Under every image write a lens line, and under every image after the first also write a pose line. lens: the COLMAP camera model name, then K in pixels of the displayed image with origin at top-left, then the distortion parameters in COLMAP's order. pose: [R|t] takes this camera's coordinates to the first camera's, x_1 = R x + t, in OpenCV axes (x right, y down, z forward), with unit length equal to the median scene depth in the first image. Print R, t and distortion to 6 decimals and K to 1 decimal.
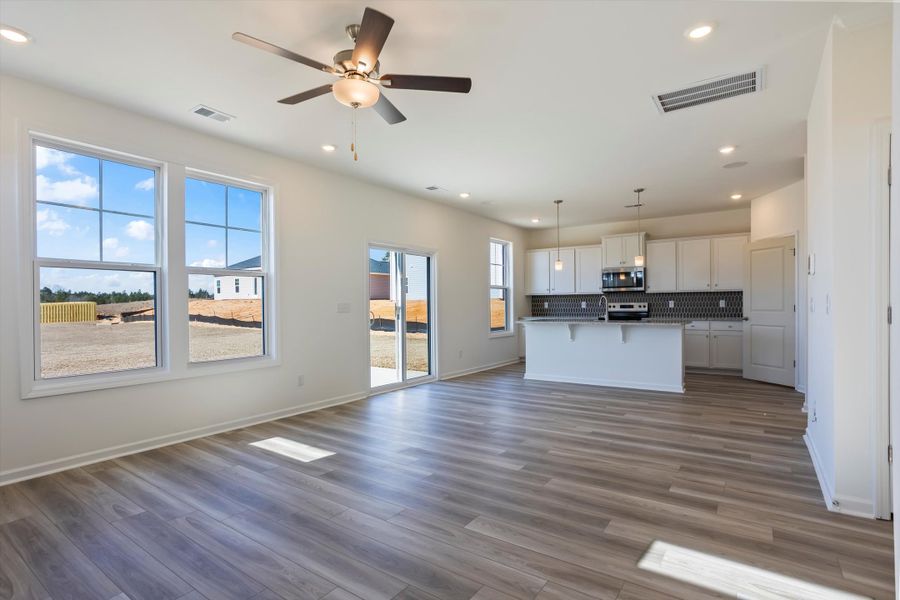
lens RADIAL K [[450.1, 0, 448.8], [0, 450.1, 307.3], [0, 0, 1]] dist [-0.039684, 0.018325]
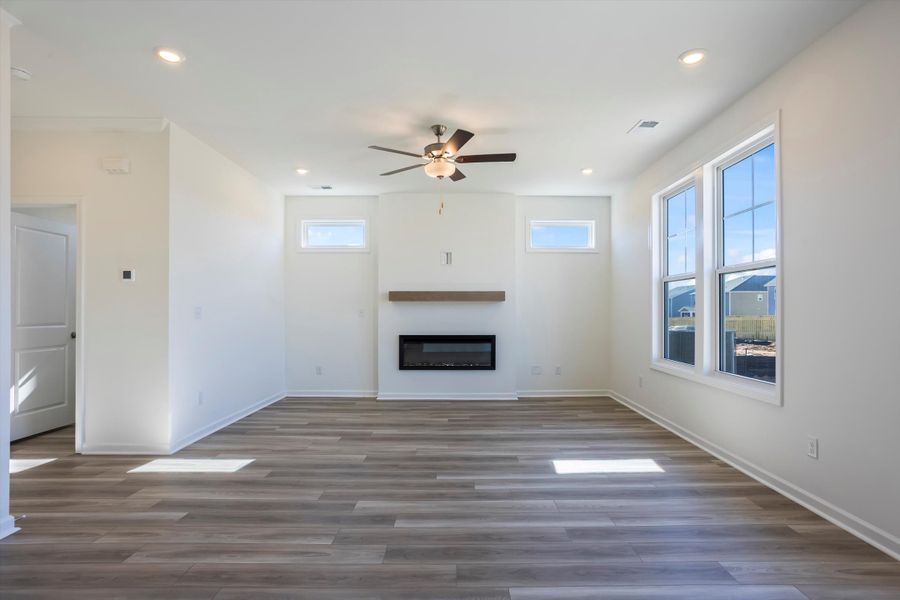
lens RADIAL K [[450.1, 0, 458.0], [0, 450.1, 303.2], [0, 0, 1]] dist [-0.039684, 0.018325]
pose [[-0.819276, -0.000306, -0.573400, 0.227071], [0.005390, 0.999952, -0.008235, -0.006363], [0.573374, -0.009838, -0.819235, 0.837756]]
